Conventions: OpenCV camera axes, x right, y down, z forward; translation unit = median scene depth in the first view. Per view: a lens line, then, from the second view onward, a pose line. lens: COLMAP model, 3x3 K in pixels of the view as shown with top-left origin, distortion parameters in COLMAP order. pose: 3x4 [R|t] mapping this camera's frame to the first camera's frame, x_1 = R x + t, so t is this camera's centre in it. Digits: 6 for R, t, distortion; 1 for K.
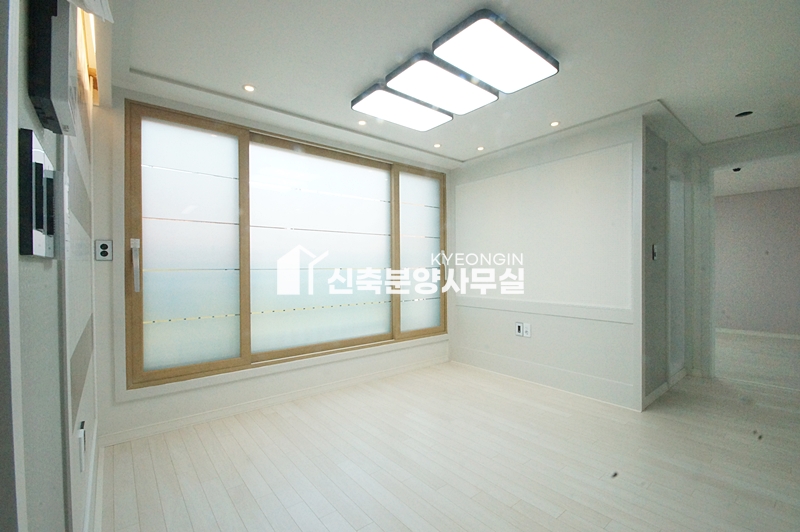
lens RADIAL K [[353.5, 0, 400.2], [0, 353.5, 270.7], [0, 0, 1]] dist [0.010682, -0.015157]
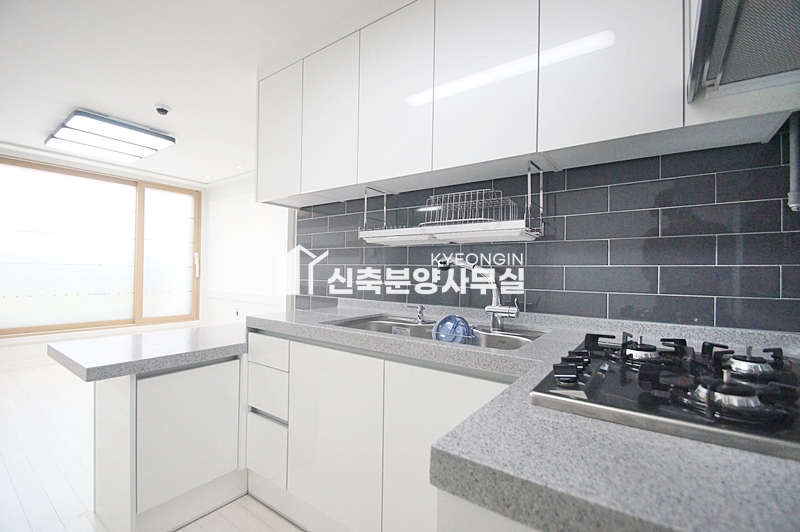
lens RADIAL K [[353.5, 0, 400.2], [0, 353.5, 270.7], [0, 0, 1]] dist [0.010682, -0.015157]
pose [[0.966027, 0.023748, 0.257350, 0.724350], [-0.021767, 0.999707, -0.010544, 0.003709], [-0.257525, 0.004584, 0.966261, -0.555845]]
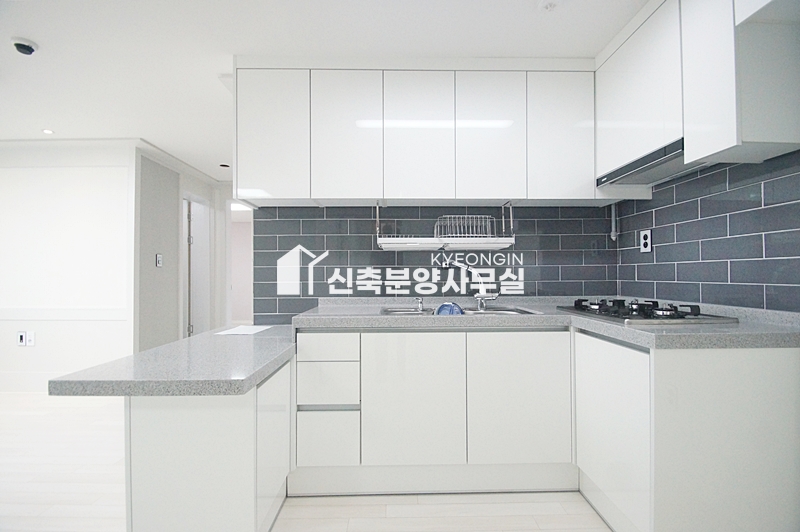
lens RADIAL K [[353.5, 0, 400.2], [0, 353.5, 270.7], [0, 0, 1]] dist [0.010682, -0.015157]
pose [[0.618462, 0.014719, 0.785677, 0.282293], [0.003562, 0.999762, -0.021533, 0.013469], [-0.785807, 0.016116, 0.618262, -0.430467]]
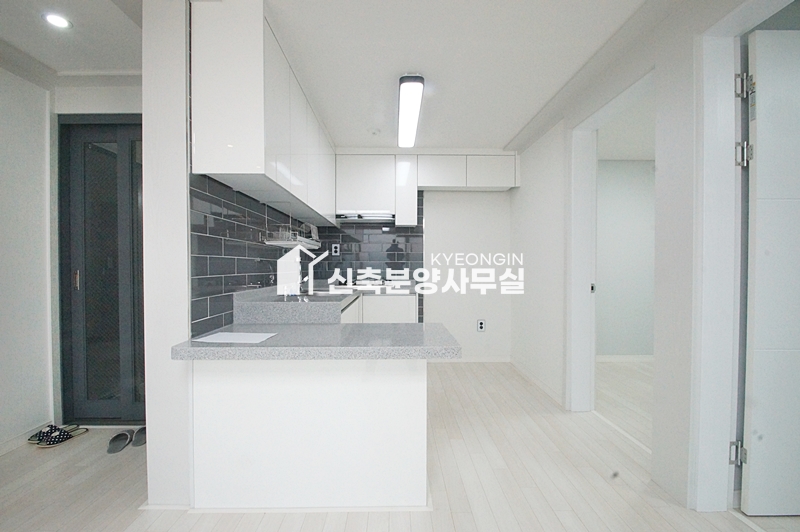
lens RADIAL K [[353.5, 0, 400.2], [0, 353.5, 270.7], [0, 0, 1]] dist [0.010682, -0.015157]
pose [[-0.783086, 0.000936, 0.621913, 0.102814], [0.011361, 0.999854, 0.012800, 0.006742], [-0.621810, 0.017089, -0.782982, 0.547993]]
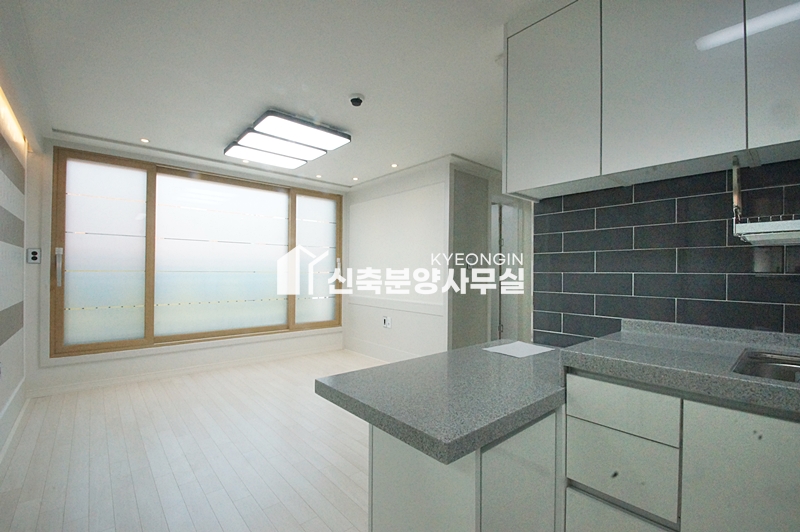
lens RADIAL K [[353.5, 0, 400.2], [0, 353.5, 270.7], [0, 0, 1]] dist [0.010682, -0.015157]
pose [[0.999305, 0.016374, 0.033494, 0.431212], [-0.016031, 0.999817, -0.010482, -0.006560], [-0.033660, 0.009938, 0.999384, -0.331988]]
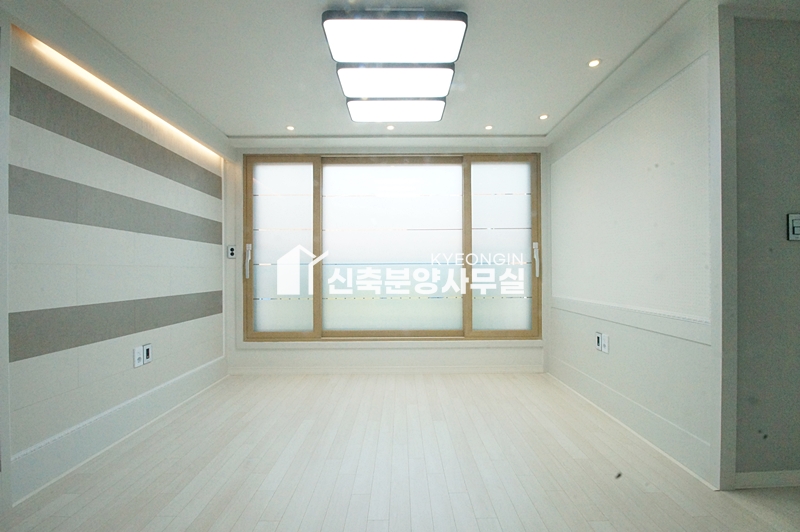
lens RADIAL K [[355.3, 0, 401.7], [0, 355.3, 271.8], [0, 0, 1]] dist [0.000233, -0.007095]
pose [[0.779748, 0.003203, -0.626085, 0.602260], [-0.003751, 0.999993, 0.000444, 0.022329], [0.626082, 0.002003, 0.779755, 0.177725]]
